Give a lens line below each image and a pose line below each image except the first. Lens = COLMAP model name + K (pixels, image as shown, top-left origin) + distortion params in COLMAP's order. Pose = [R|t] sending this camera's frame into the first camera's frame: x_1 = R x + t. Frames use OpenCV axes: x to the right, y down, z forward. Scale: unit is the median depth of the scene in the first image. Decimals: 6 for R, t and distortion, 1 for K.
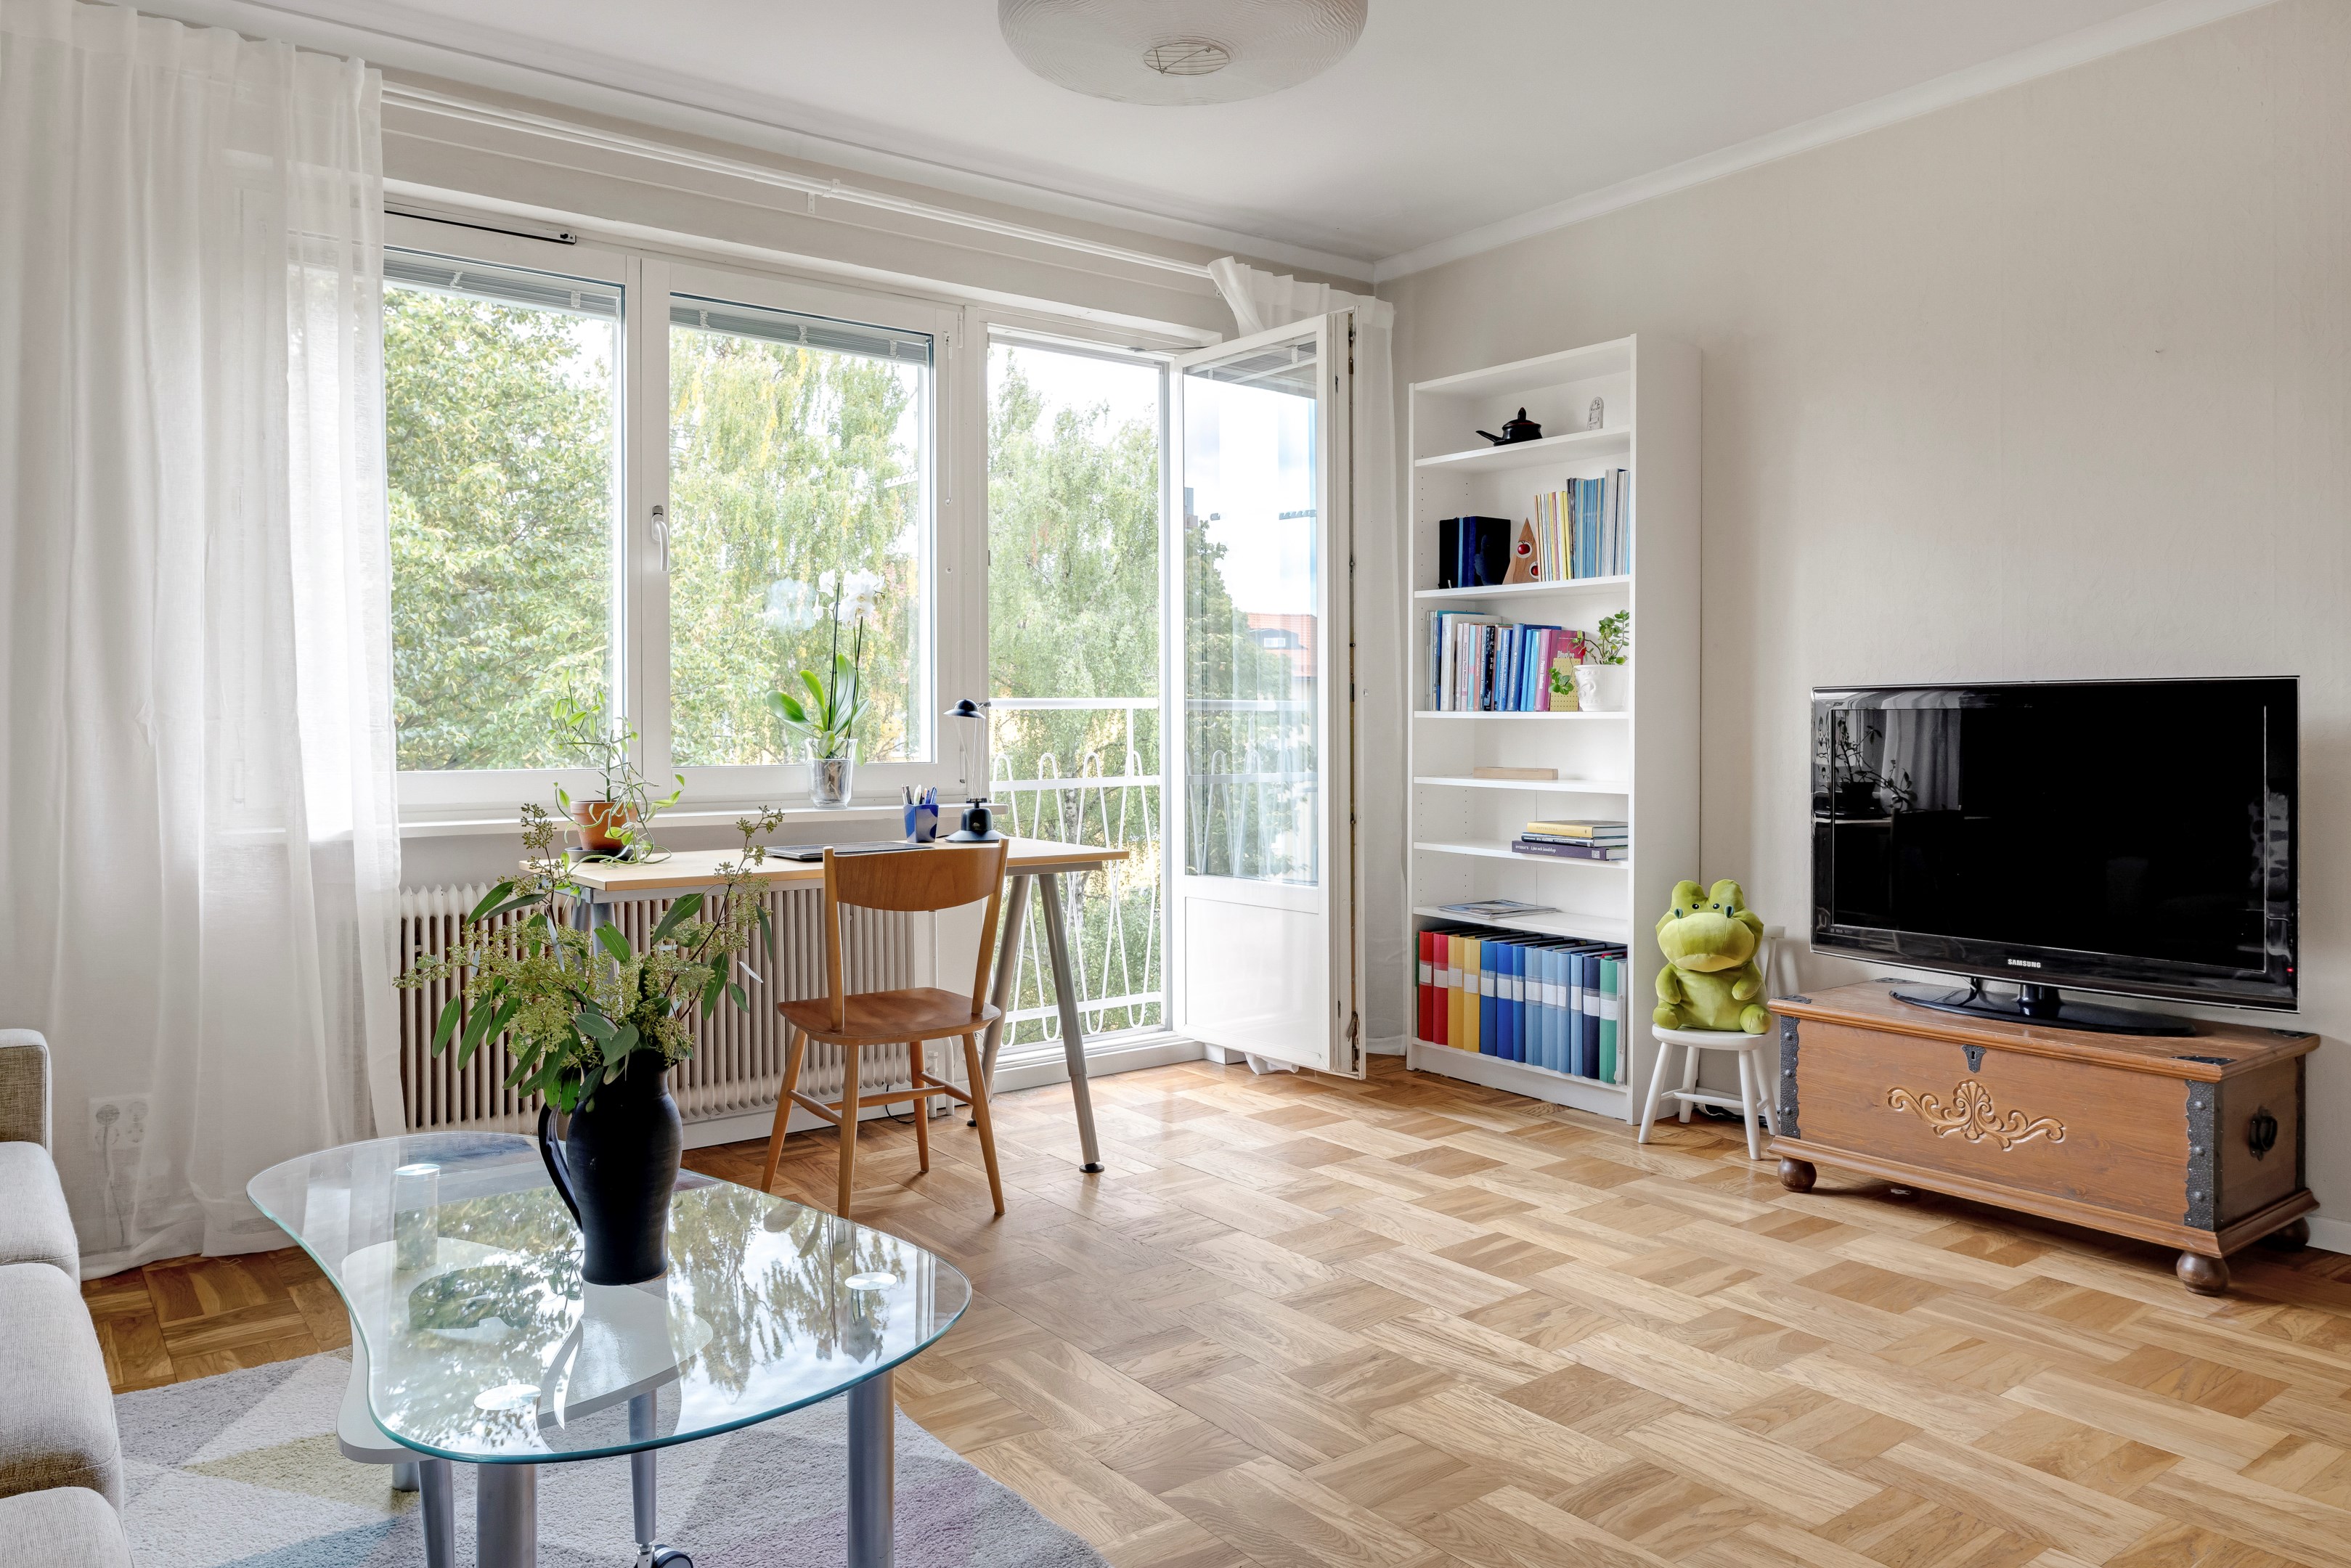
lens RADIAL K [[1572.9, 0, 1176.6], [0, 1572.9, 742.5], [0, 0, 1]] dist [-0.007848, 0.000208]
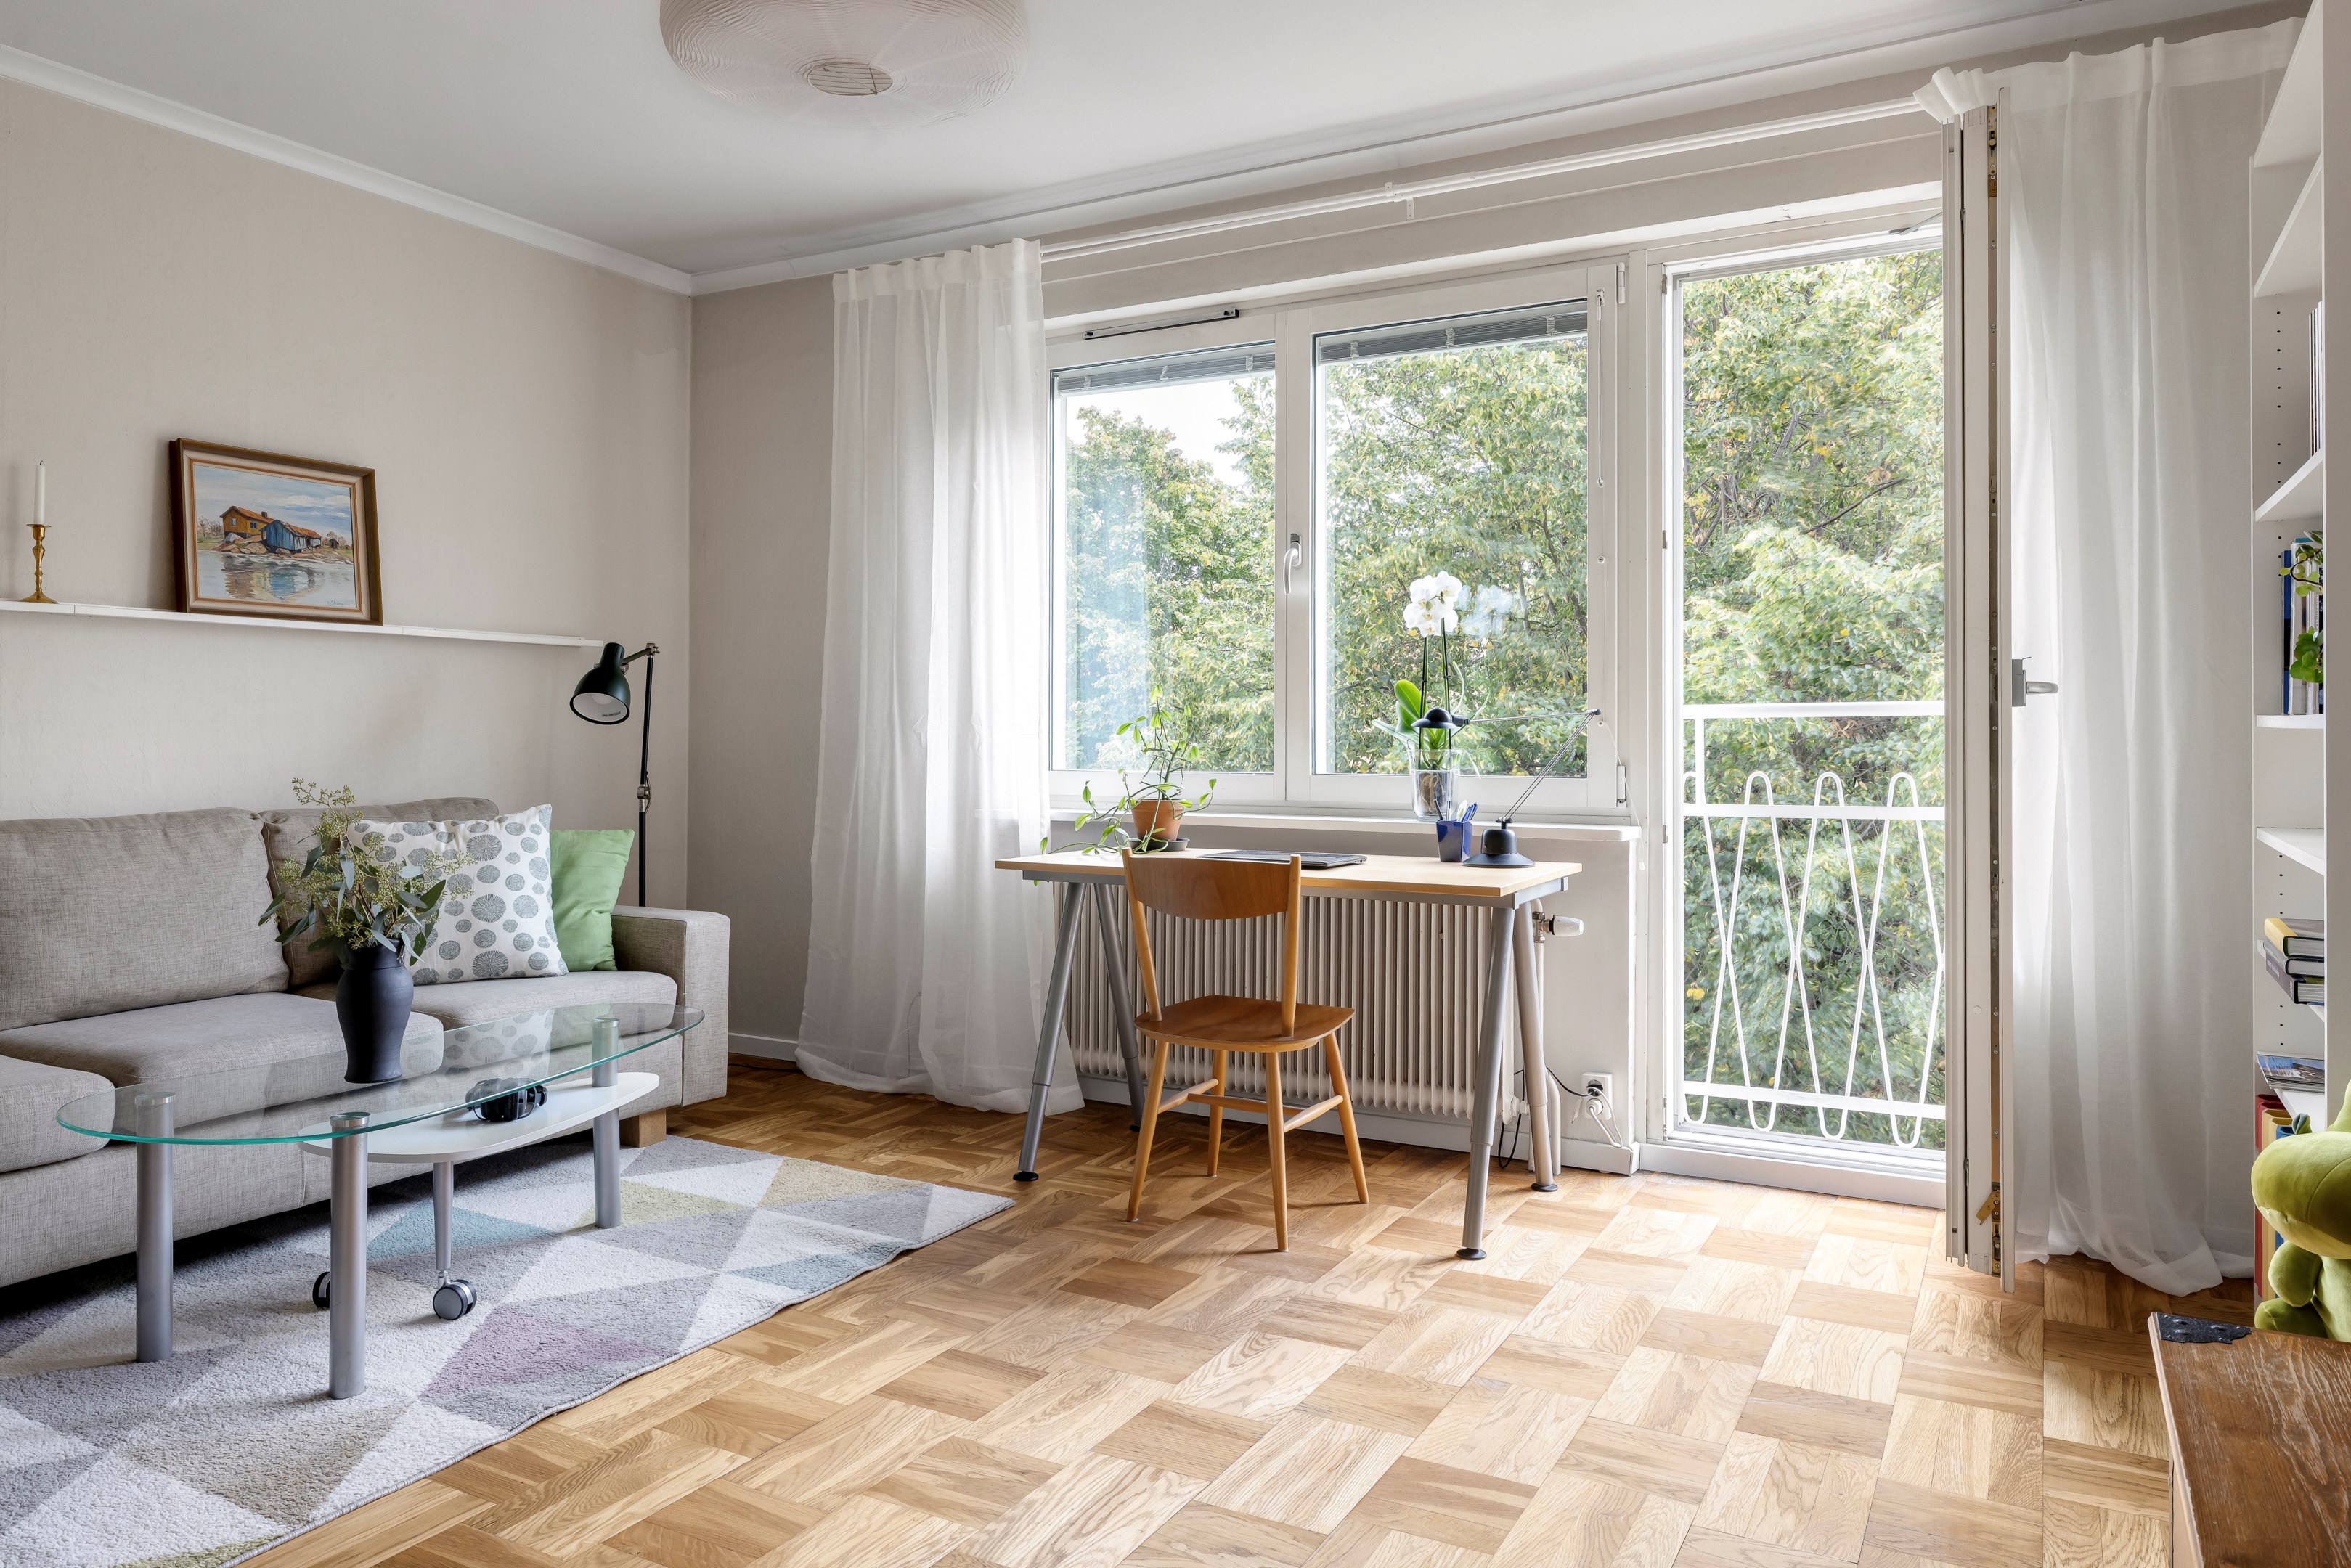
lens RADIAL K [[1561.8, 0, 1179.8], [0, 1561.8, 729.1], [0, 0, 1]] dist [-0.001774, 0.001086]
pose [[0.410028, 0.000139, -0.912073, 0.688207], [-0.012426, 0.999908, -0.005433, -0.008477], [0.911988, 0.013561, 0.409992, 0.527981]]
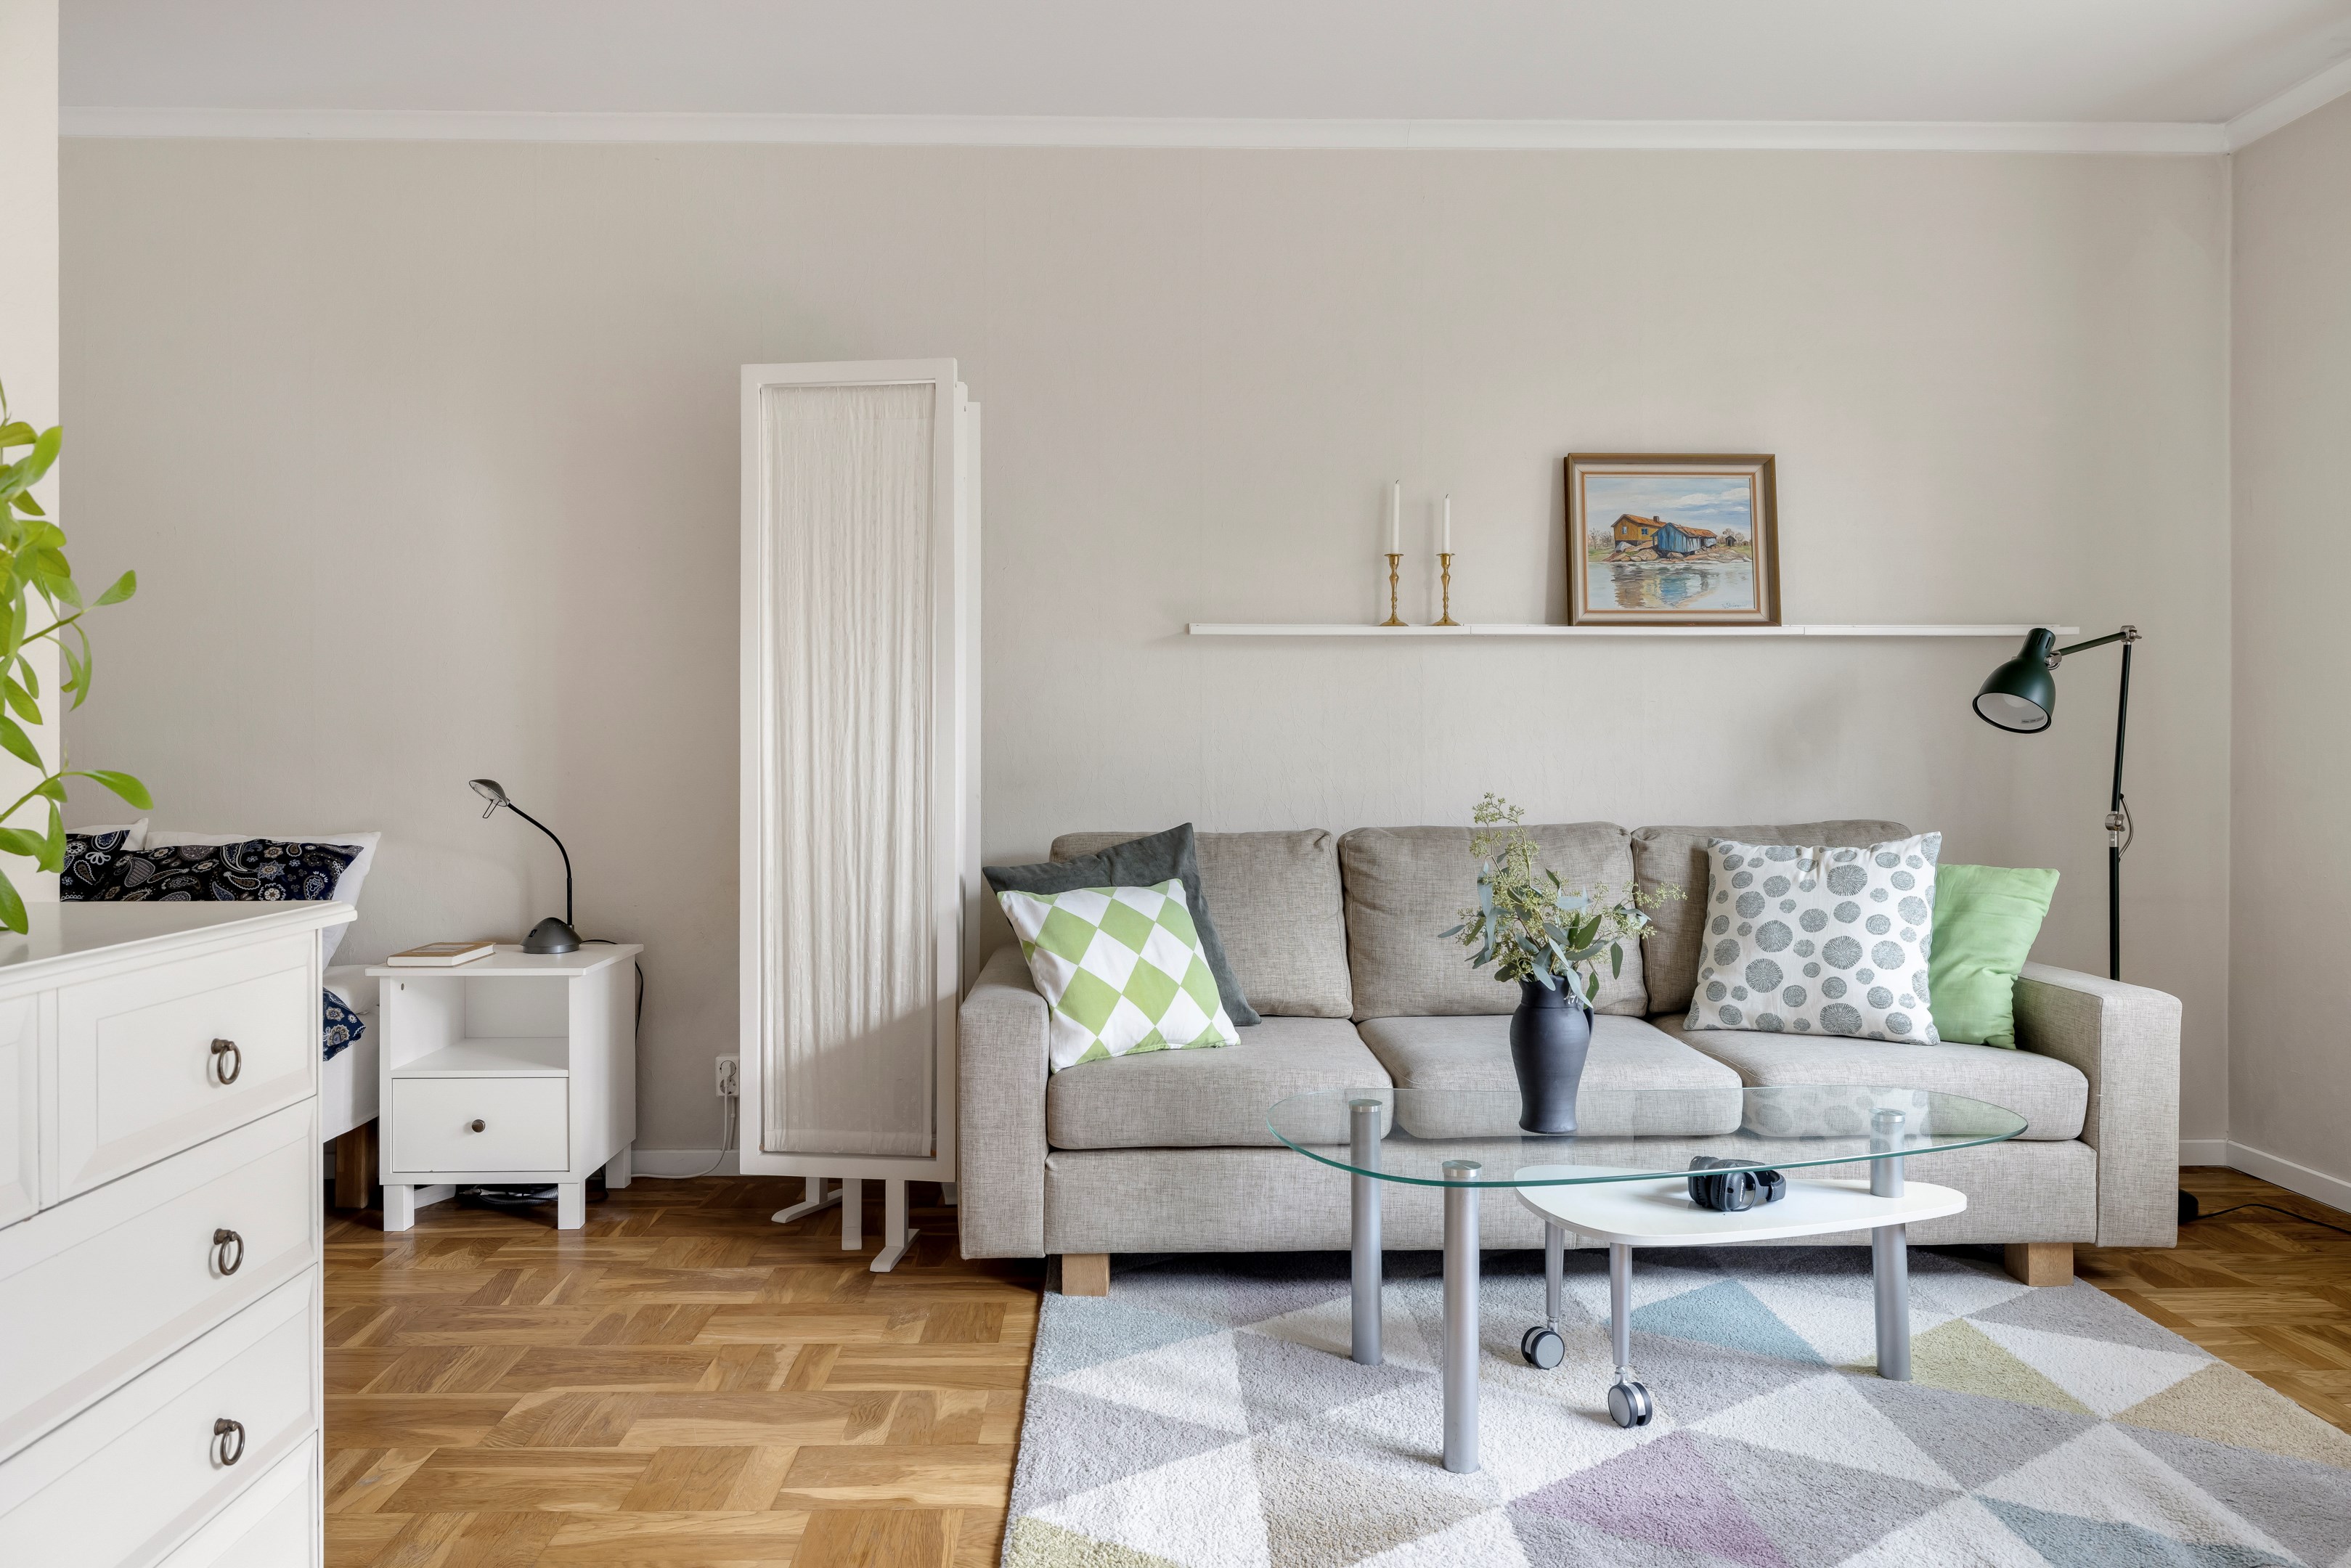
lens RADIAL K [[1623.7, 0, 1171.0], [0, 1623.7, 751.5], [0, 0, 1]] dist [-0.001680, 0.002987]
pose [[-0.578542, 0.005263, -0.815636, 0.508398], [-0.004937, 0.999938, 0.009954, -0.009197], [0.815638, 0.009785, -0.578480, 0.761044]]
